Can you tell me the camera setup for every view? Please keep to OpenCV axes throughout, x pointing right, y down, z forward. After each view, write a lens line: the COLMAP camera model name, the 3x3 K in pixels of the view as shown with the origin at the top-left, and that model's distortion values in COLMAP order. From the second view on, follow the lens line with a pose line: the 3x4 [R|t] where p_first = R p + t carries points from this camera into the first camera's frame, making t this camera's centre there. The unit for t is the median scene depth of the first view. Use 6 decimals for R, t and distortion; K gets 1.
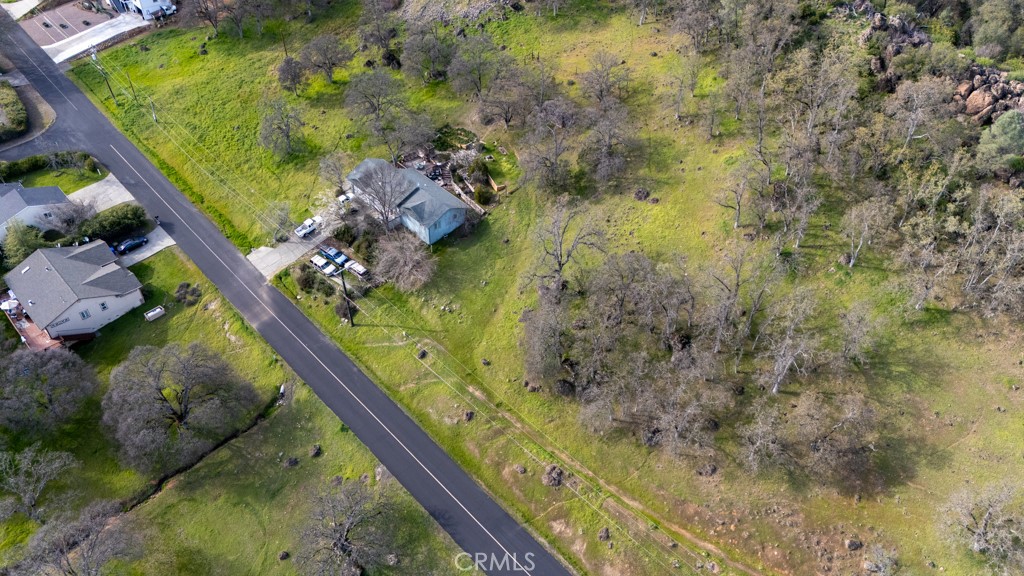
lens RADIAL K [[747.0, 0, 512.0], [0, 747.0, 288.0], [0, 0, 1]] dist [0.077615, -0.064677]
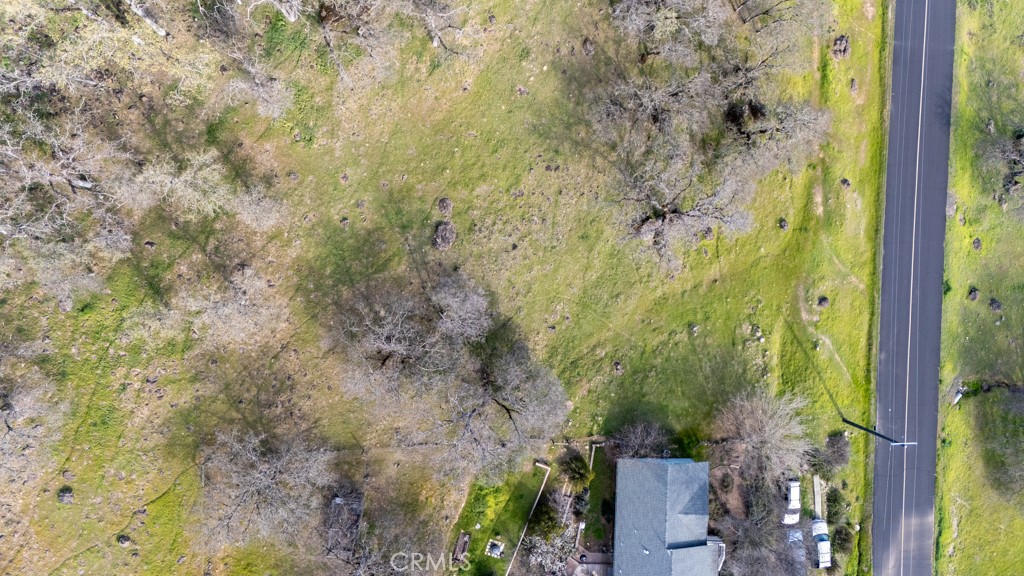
lens RADIAL K [[747.0, 0, 512.0], [0, 747.0, 288.0], [0, 0, 1]] dist [0.077615, -0.064677]
pose [[-0.706511, -0.705094, -0.060709, 0.141949], [0.413442, -0.480847, 0.773209, -0.563347], [-0.574377, 0.521181, 0.631238, 0.634190]]
